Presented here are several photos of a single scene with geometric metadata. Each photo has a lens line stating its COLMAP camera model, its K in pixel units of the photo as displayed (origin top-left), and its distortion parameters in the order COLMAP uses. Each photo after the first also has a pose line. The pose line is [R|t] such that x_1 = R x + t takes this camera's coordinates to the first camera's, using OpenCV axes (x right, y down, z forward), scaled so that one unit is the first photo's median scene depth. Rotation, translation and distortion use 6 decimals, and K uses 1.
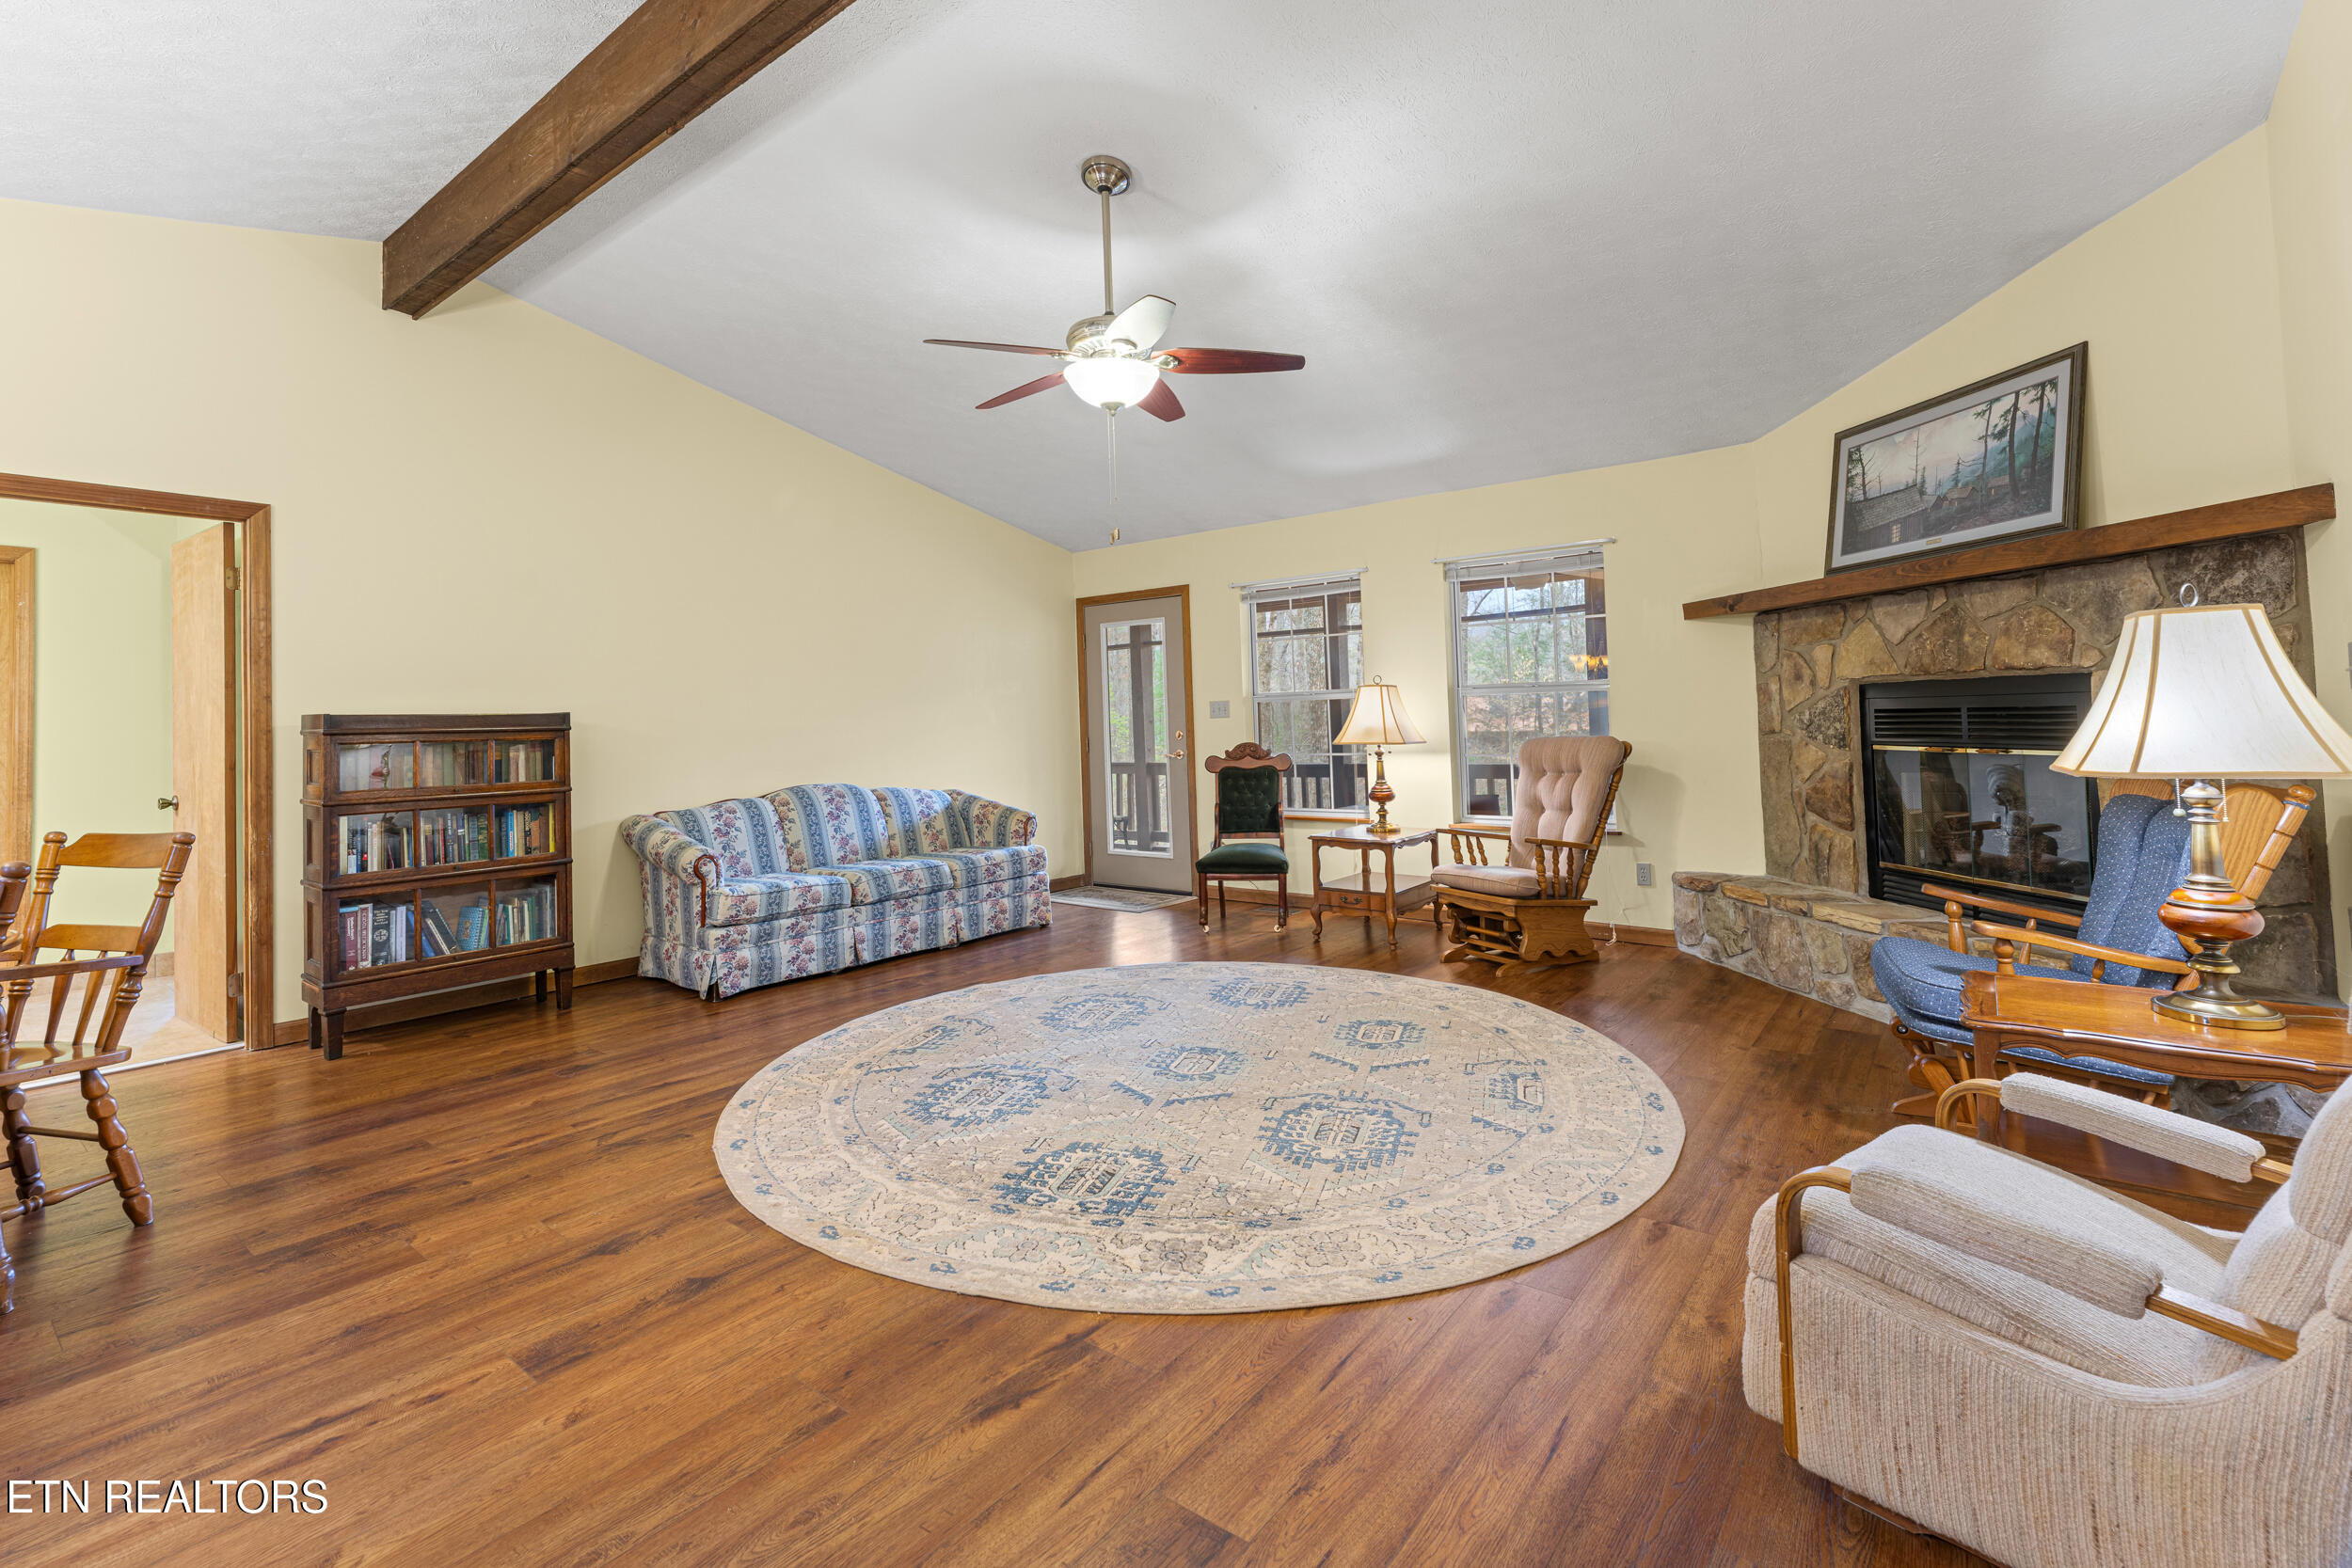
lens RADIAL K [[1049.2, 0, 1183.2], [0, 1049.2, 695.3], [0, 0, 1]] dist [0.001826, -0.000143]
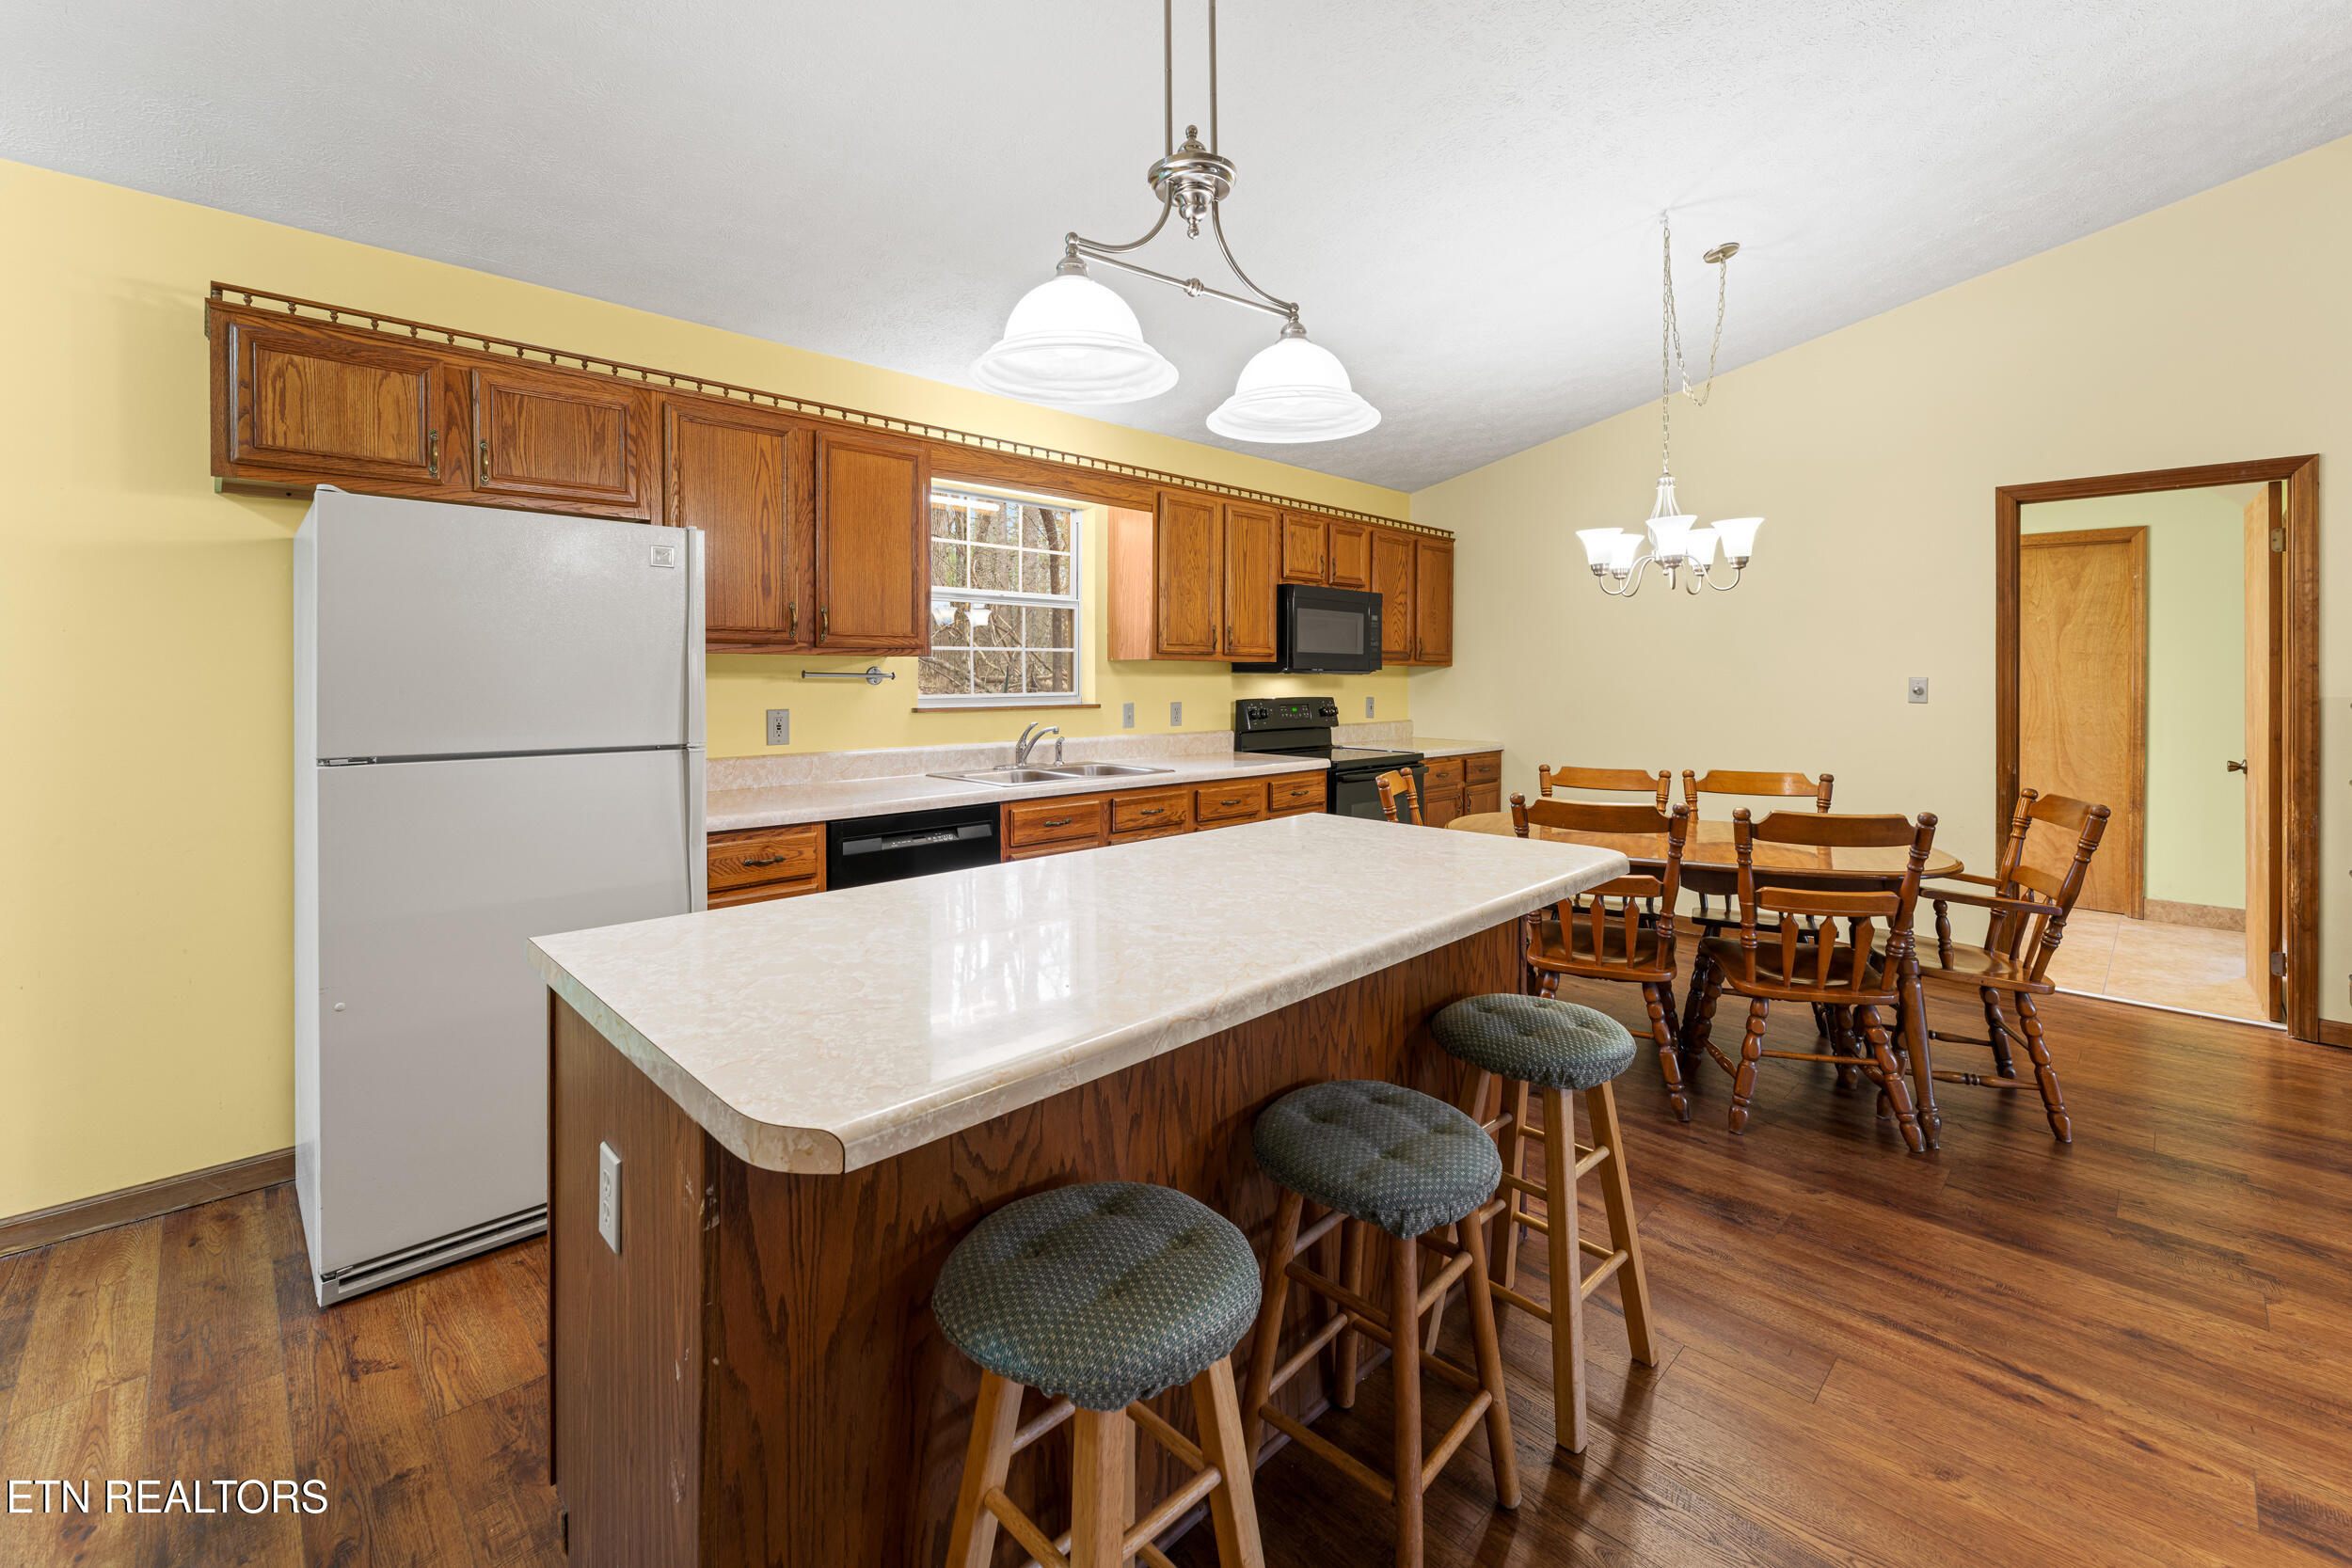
lens RADIAL K [[992.4, 0, 1166.9], [0, 992.4, 683.5], [0, 0, 1]] dist [-0.001148, 0.000156]
pose [[-0.139935, 0.029783, -0.989713, 0.136054], [0.027826, 0.999271, 0.026137, -0.034554], [0.989770, -0.023883, -0.140661, 0.128862]]
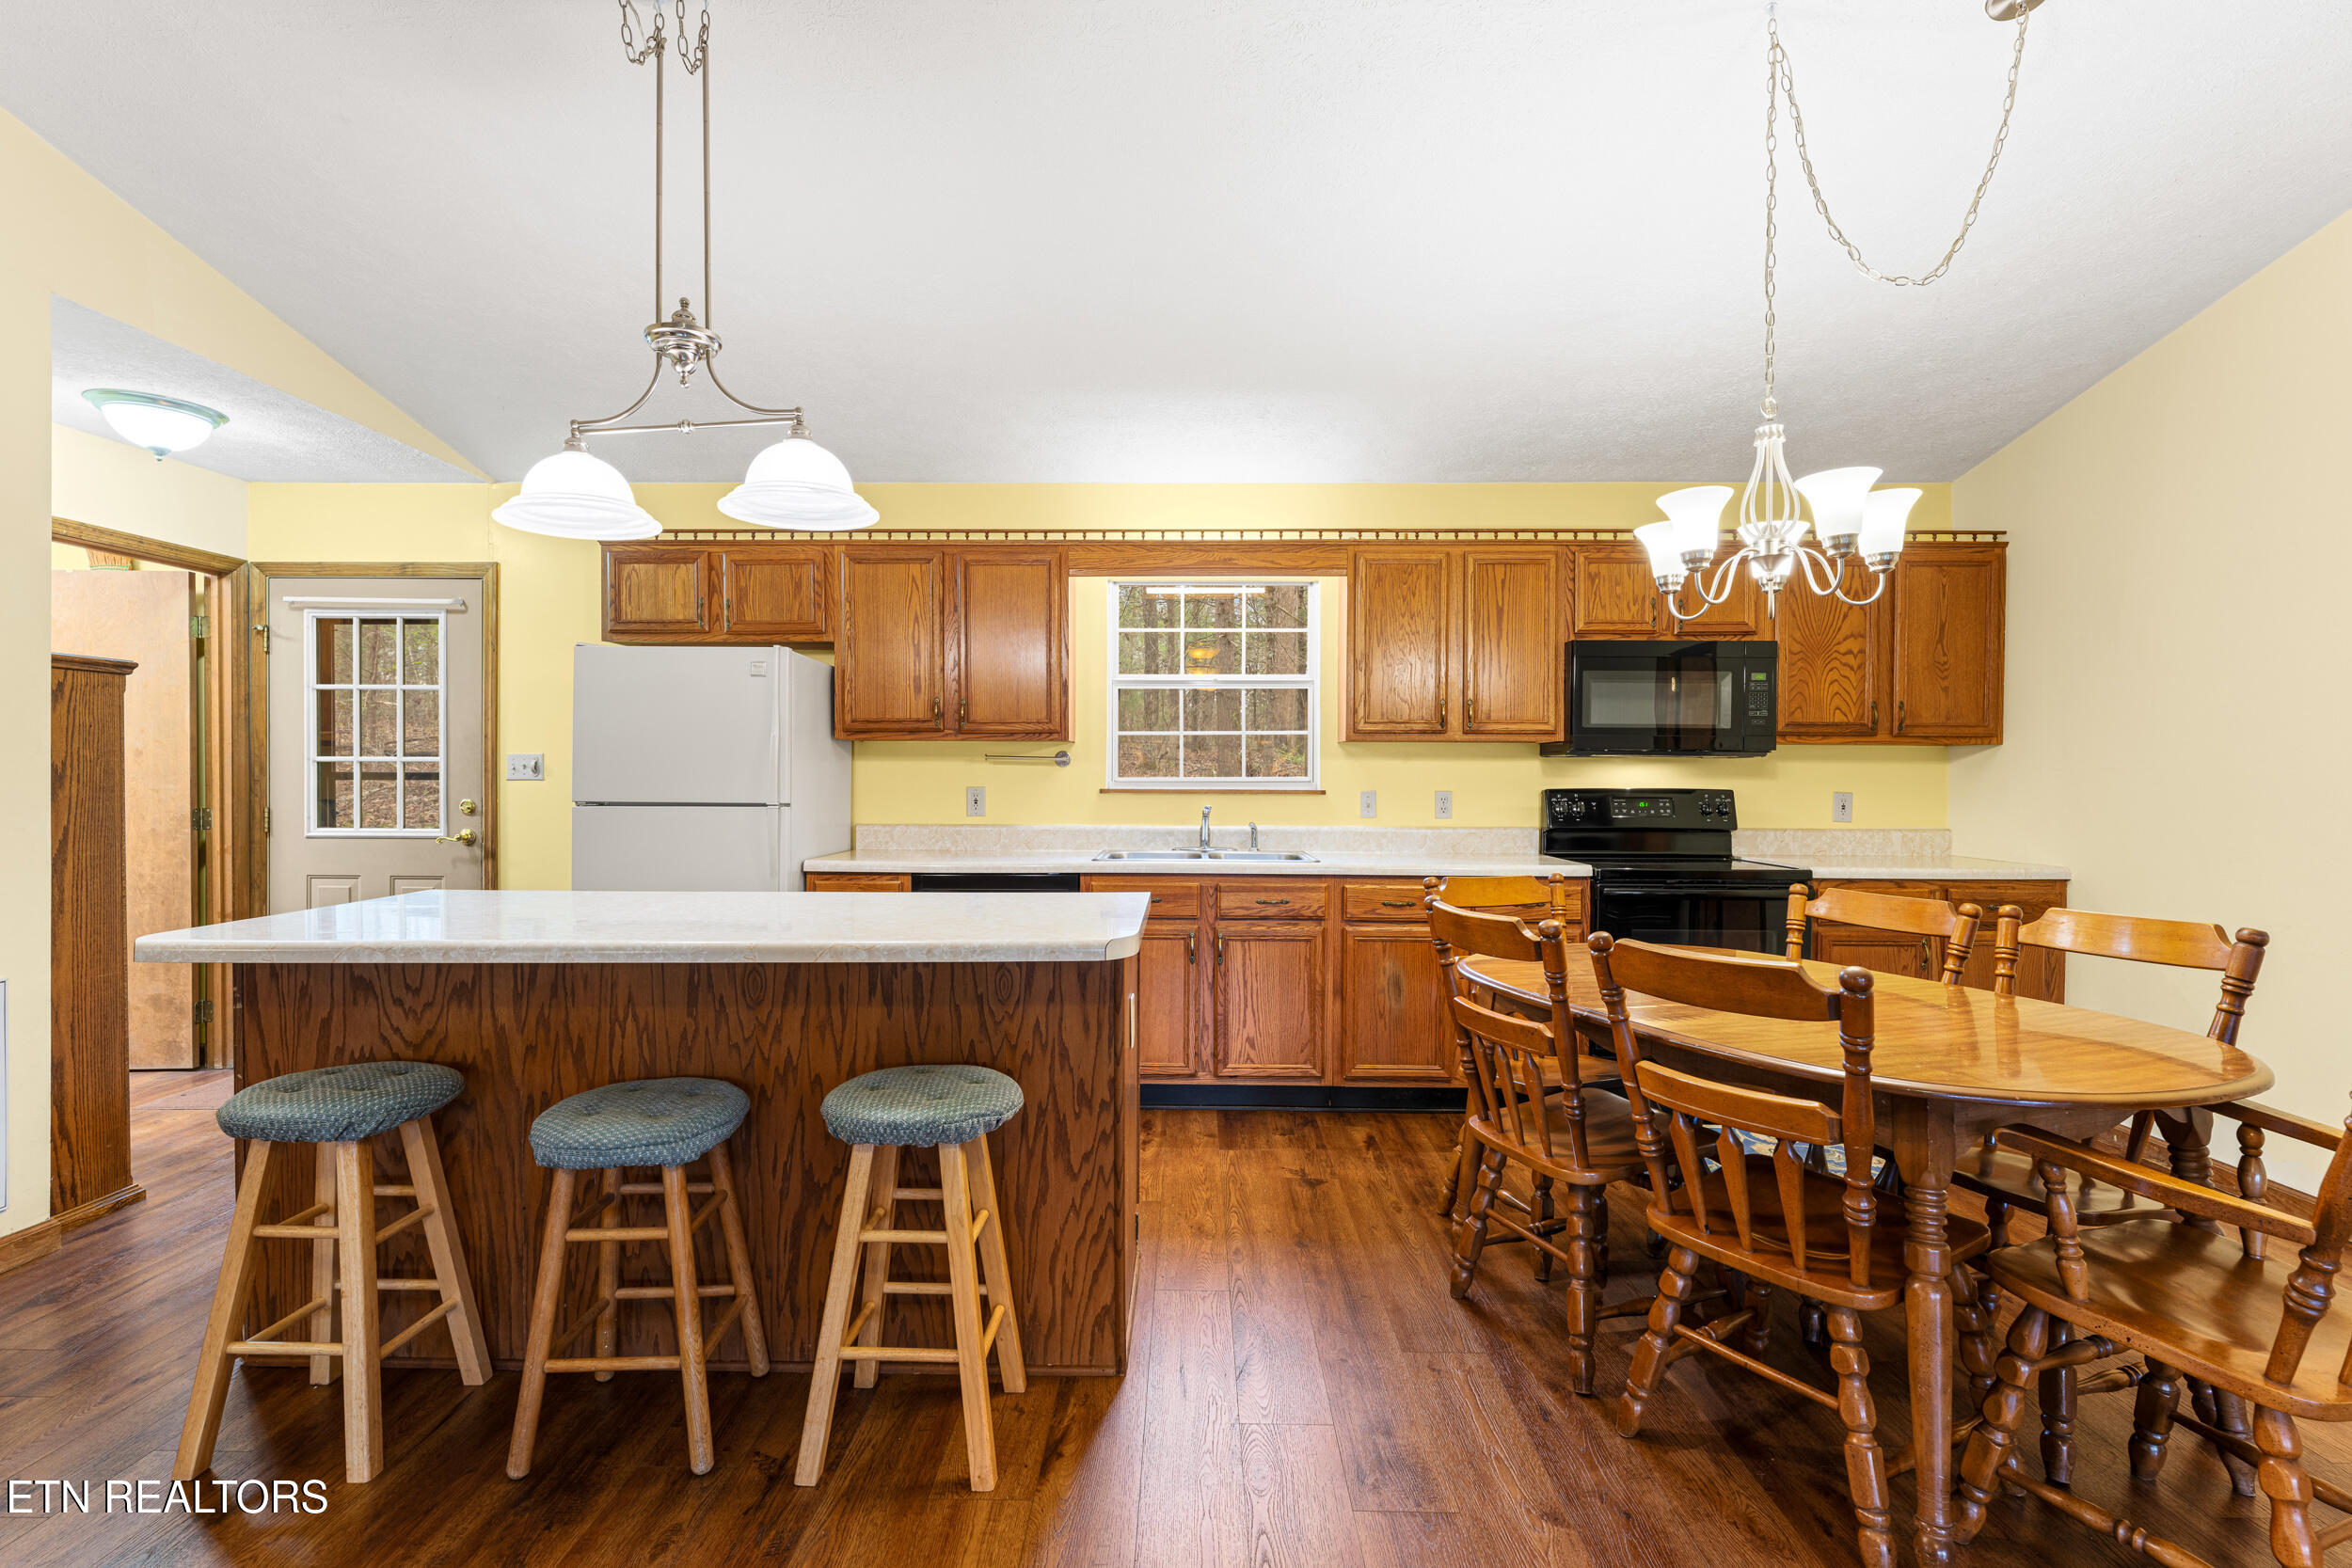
lens RADIAL K [[1108.3, 0, 1176.0], [0, 1108.3, 784.0], [0, 0, 1]] dist [-0.001040, -0.000256]
pose [[-0.802427, 0.021647, -0.596358, -0.159072], [0.030089, 0.999538, -0.004205, 0.011418], [0.595992, -0.021318, -0.802707, 0.753227]]
